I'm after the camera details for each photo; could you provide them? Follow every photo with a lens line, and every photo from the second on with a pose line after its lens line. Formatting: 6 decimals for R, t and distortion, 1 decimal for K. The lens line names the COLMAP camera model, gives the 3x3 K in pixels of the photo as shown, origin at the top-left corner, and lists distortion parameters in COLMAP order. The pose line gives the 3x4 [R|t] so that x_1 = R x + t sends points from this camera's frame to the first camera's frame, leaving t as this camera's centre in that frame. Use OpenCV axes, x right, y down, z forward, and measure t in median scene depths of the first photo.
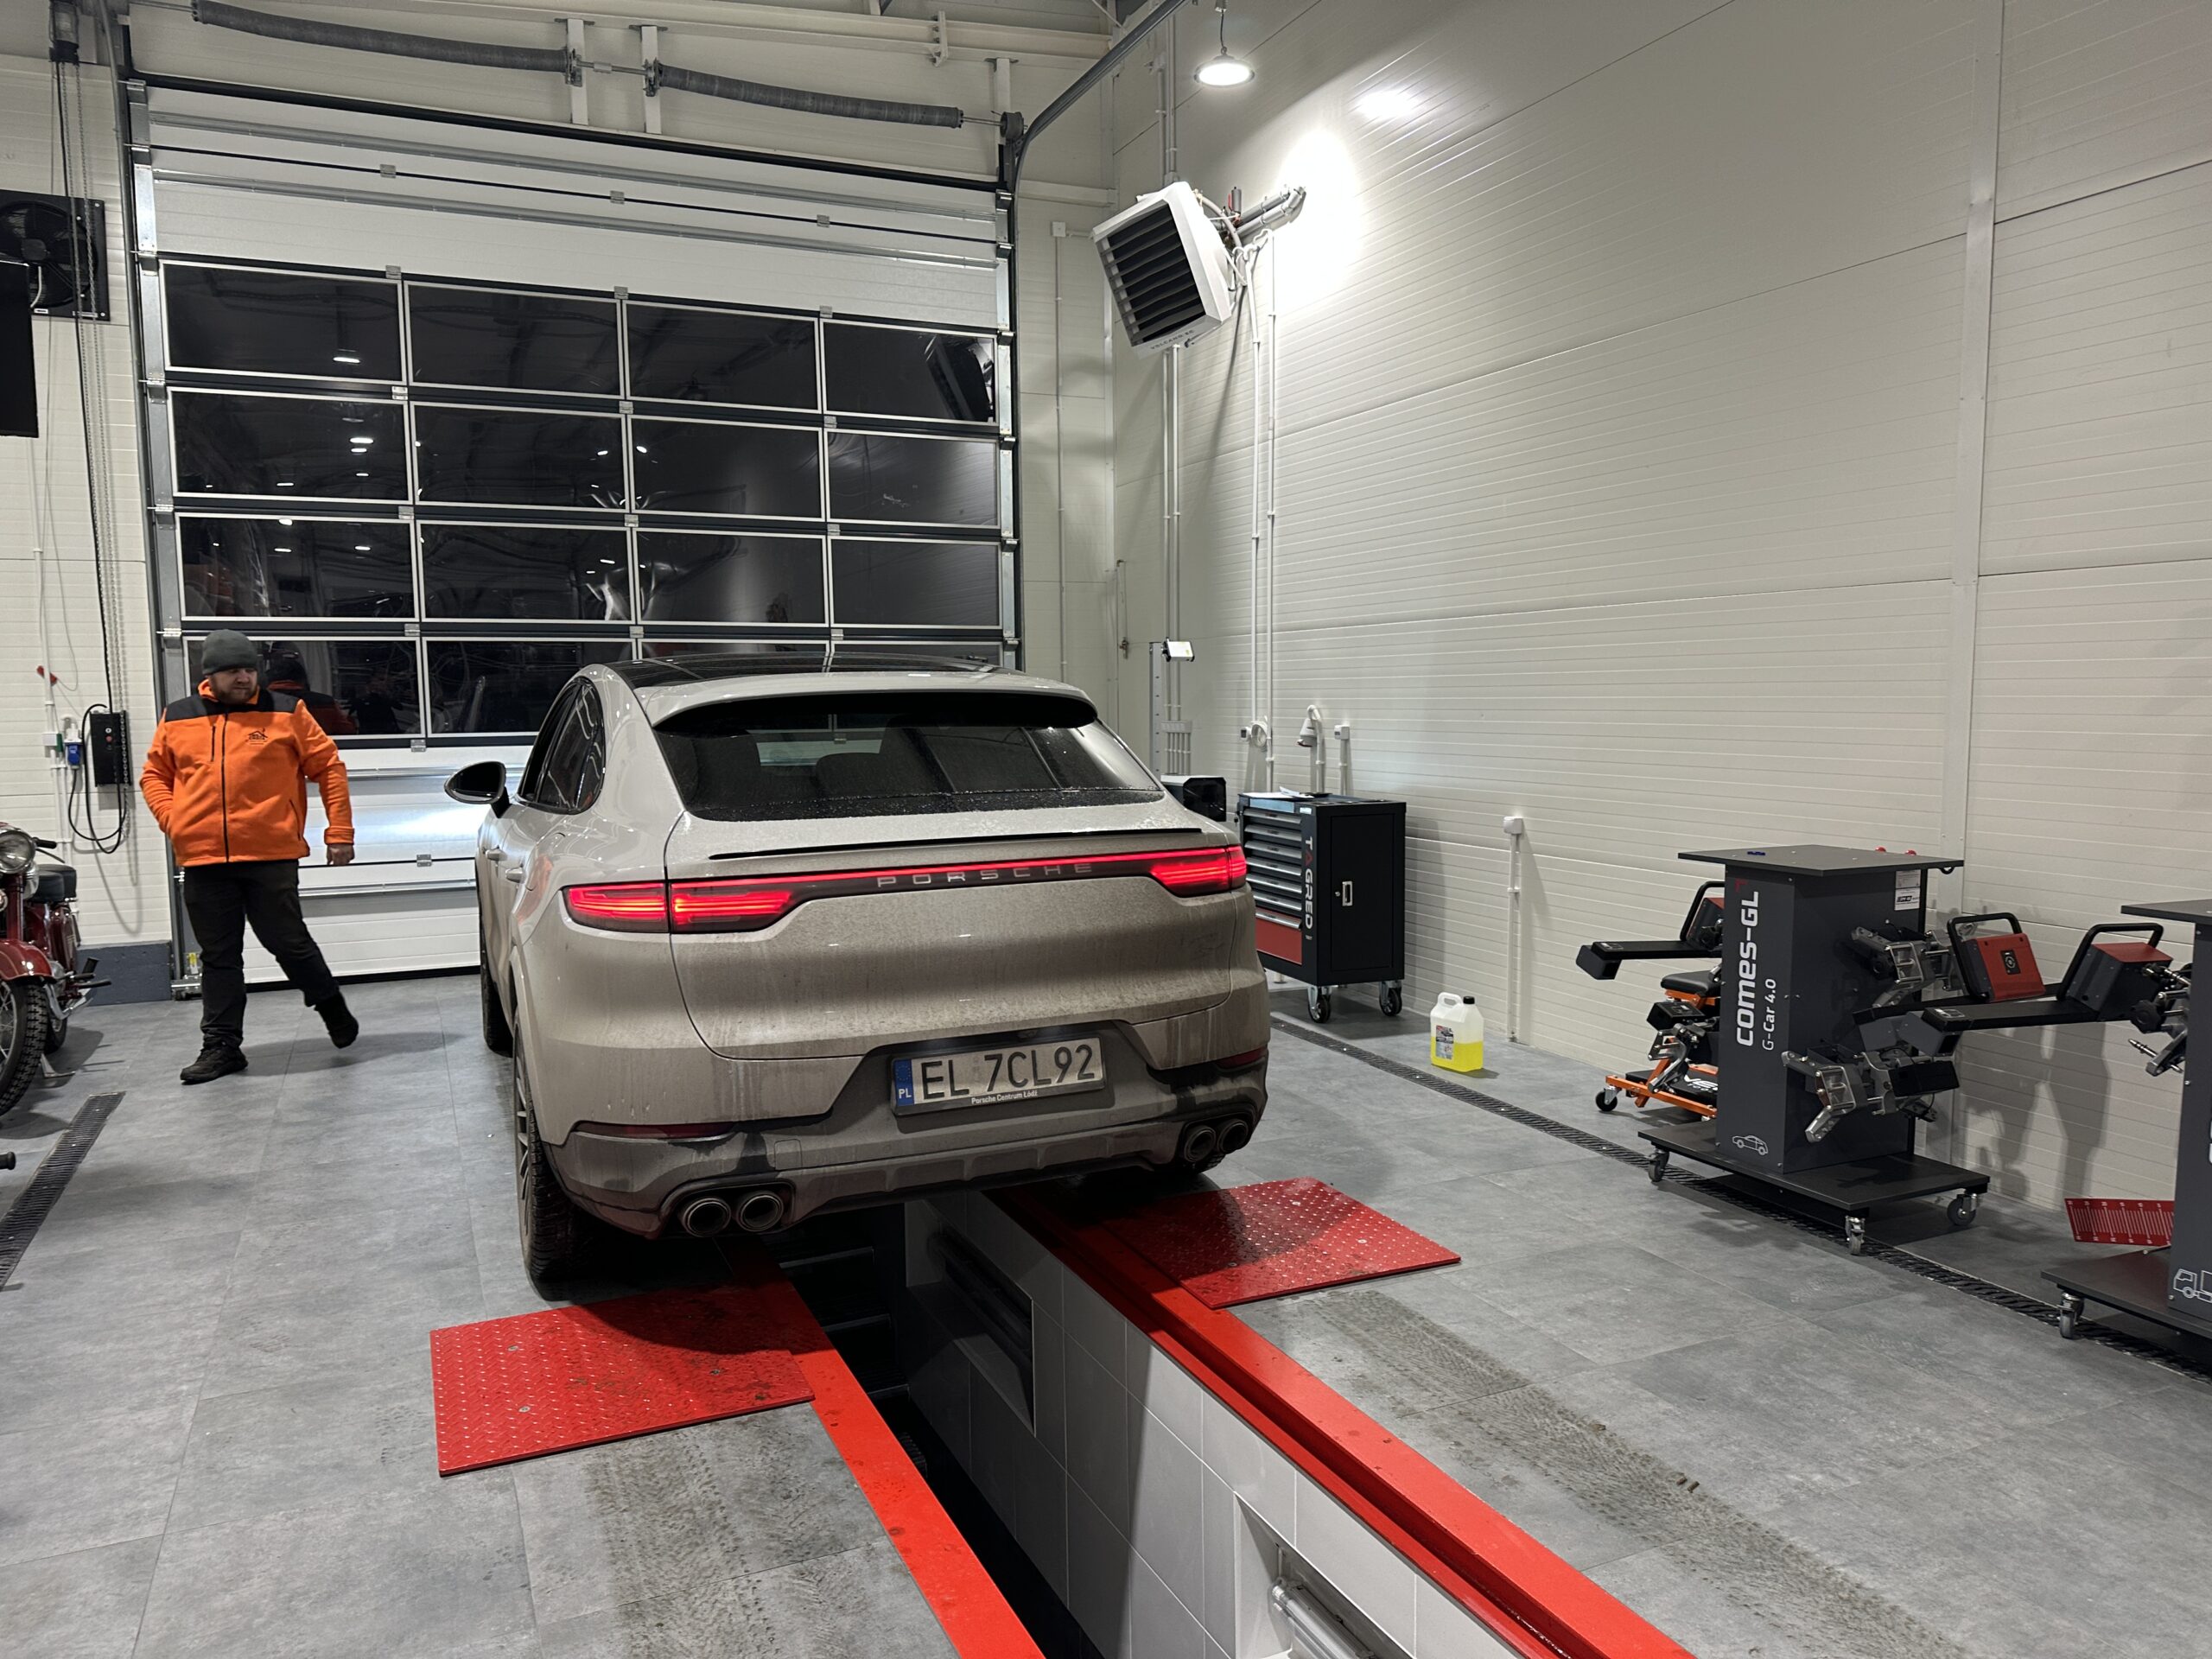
lens RADIAL K [[1537.5, 0, 1083.0], [0, 1537.5, 867.9], [0, 0, 1]] dist [0.026384, -0.026341]
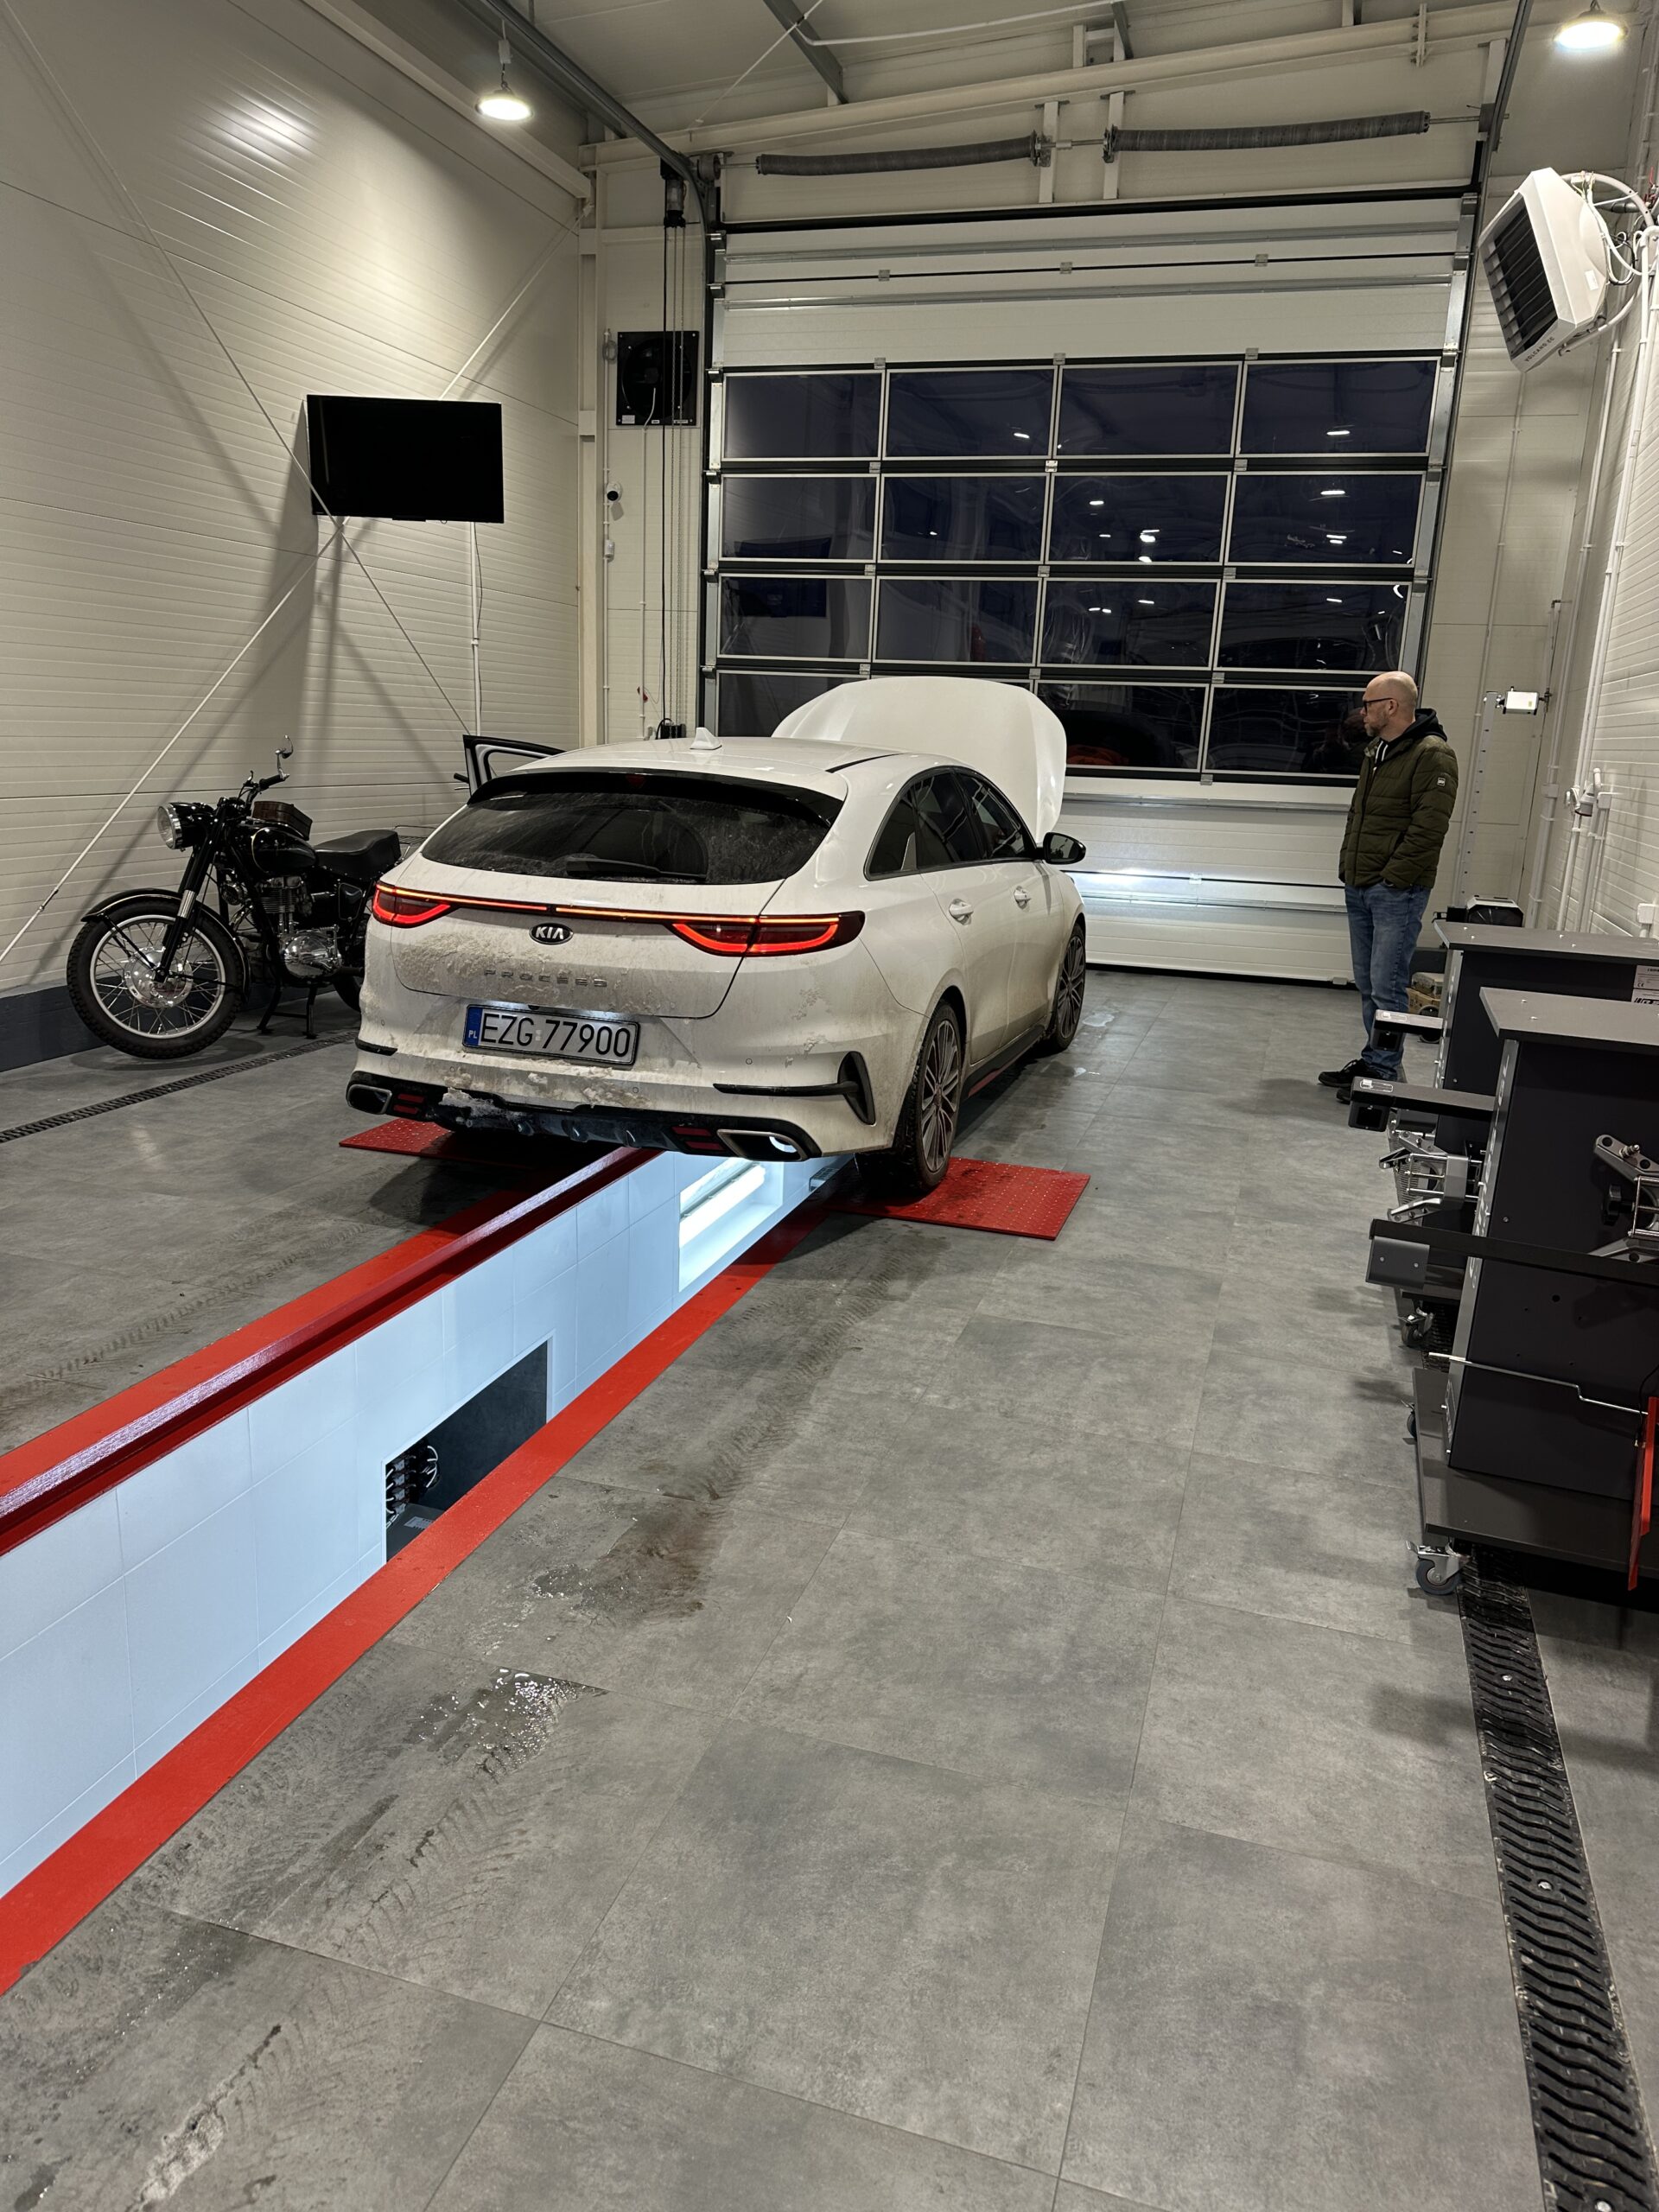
lens RADIAL K [[1537.5, 0, 825.7], [0, 1537.5, 1119.8], [0, 0, 1]] dist [0.026384, -0.026341]
pose [[0.750179, 0.206486, -0.628169, 0.407146], [-0.130508, 0.977541, 0.165471, 0.001289], [0.648228, -0.042152, 0.760278, 0.023044]]
